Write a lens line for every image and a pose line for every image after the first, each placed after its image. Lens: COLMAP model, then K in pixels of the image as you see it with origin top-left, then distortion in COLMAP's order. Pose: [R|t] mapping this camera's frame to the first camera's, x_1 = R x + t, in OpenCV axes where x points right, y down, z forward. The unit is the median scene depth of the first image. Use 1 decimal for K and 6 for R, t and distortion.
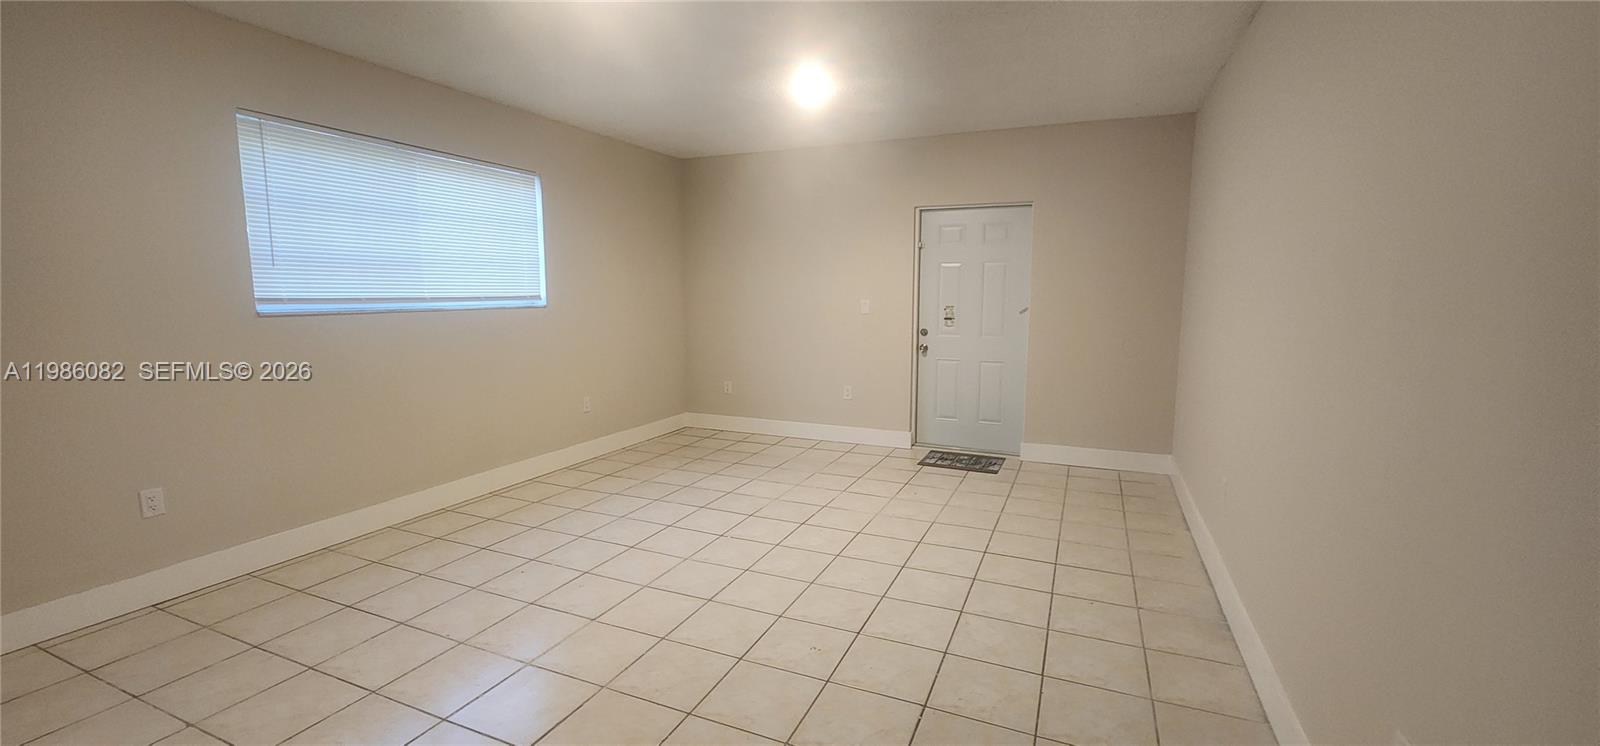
lens RADIAL K [[657.5, 0, 793.3], [0, 657.5, 367.2], [0, 0, 1]] dist [-0.004880, -0.000774]
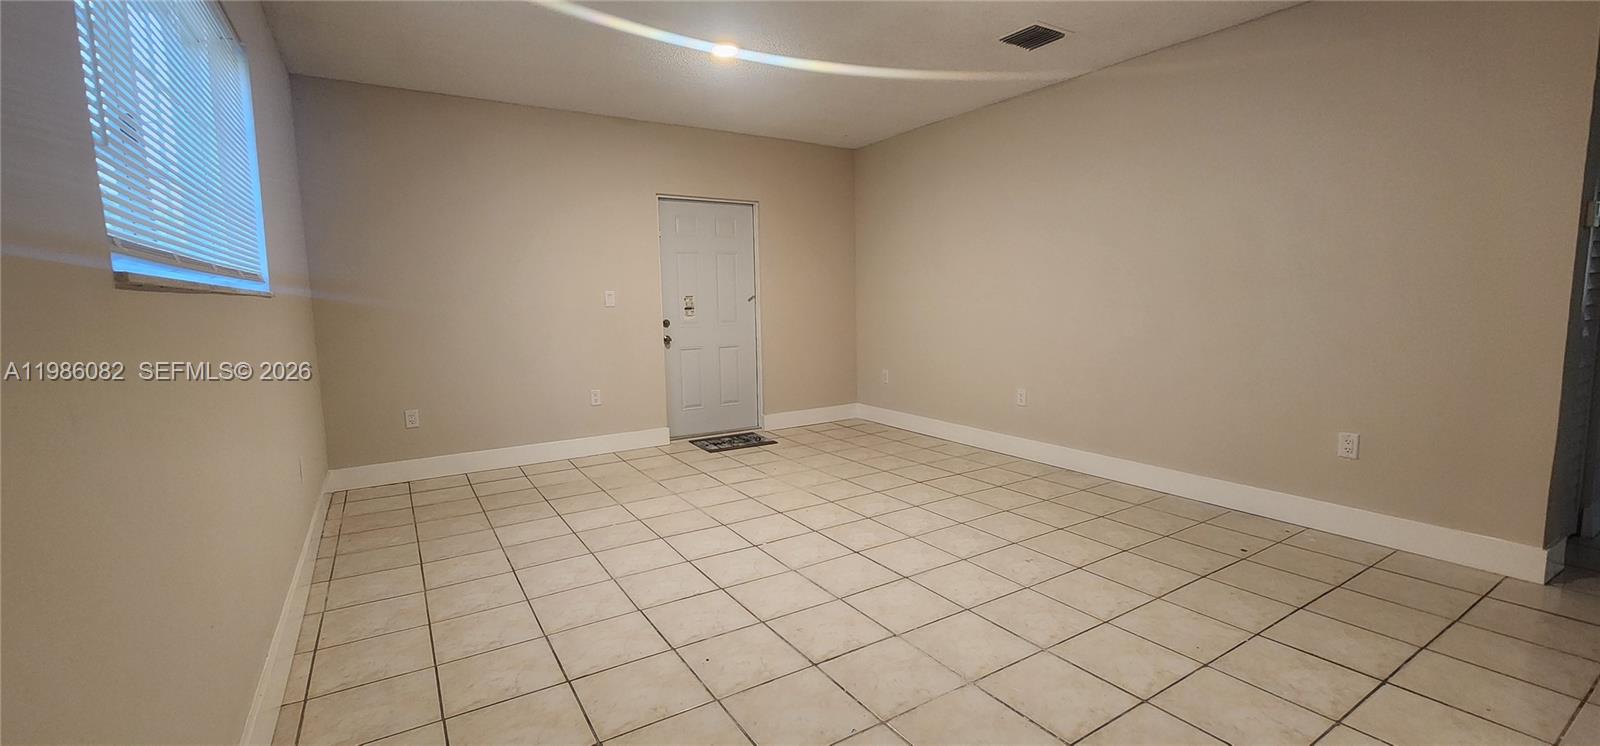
lens RADIAL K [[657.5, 0, 798.7], [0, 657.5, 369.0], [0, 0, 1]] dist [-0.004880, -0.000774]
pose [[0.551370, -0.097689, 0.828521, -0.550707], [0.115185, 0.992523, 0.040372, -0.002905], [-0.826271, 0.073173, 0.558500, 0.320254]]
